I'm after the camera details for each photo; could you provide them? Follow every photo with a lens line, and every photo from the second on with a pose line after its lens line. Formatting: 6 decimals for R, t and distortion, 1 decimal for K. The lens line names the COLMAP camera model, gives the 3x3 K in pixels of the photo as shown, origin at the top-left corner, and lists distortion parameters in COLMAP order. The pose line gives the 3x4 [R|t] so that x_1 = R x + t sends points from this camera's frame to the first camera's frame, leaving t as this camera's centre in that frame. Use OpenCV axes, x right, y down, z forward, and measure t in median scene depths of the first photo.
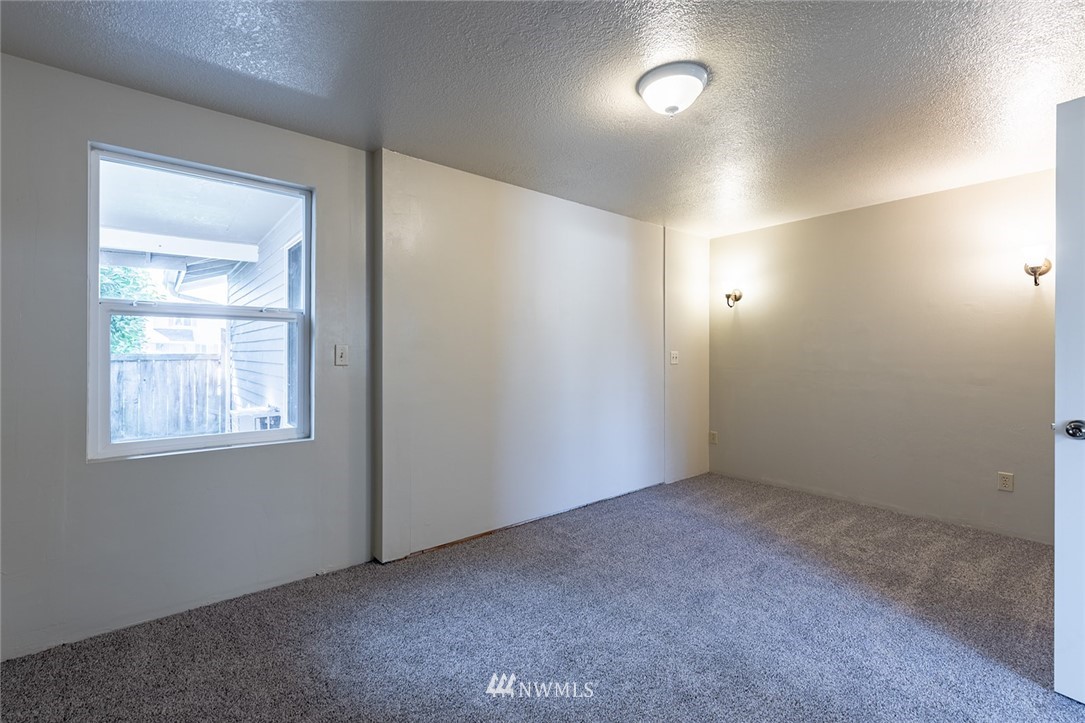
lens RADIAL K [[469.5, 0, 536.1], [0, 469.5, 352.1], [0, 0, 1]] dist [-0.000709, -0.000061]
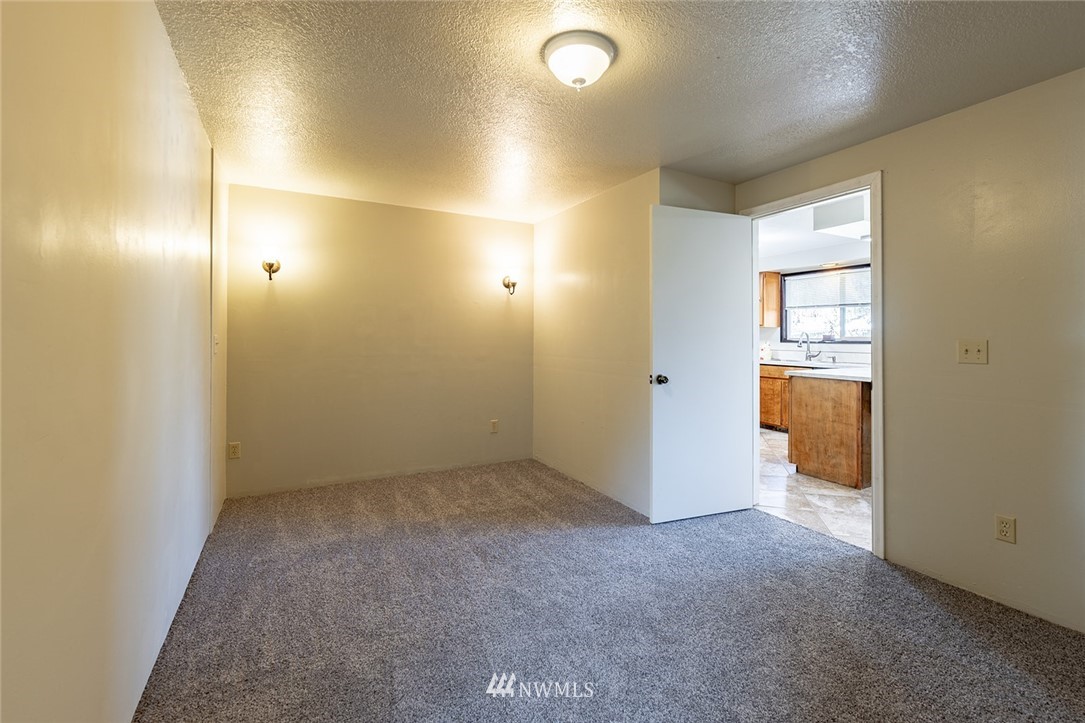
lens RADIAL K [[479.9, 0, 546.0], [0, 479.9, 340.3], [0, 0, 1]] dist [0.001360, 0.000204]
pose [[0.182681, -0.009334, 0.983128, -0.406168], [-0.004437, 0.999937, 0.010318, -0.004364], [-0.983162, -0.006247, 0.182628, 0.544691]]
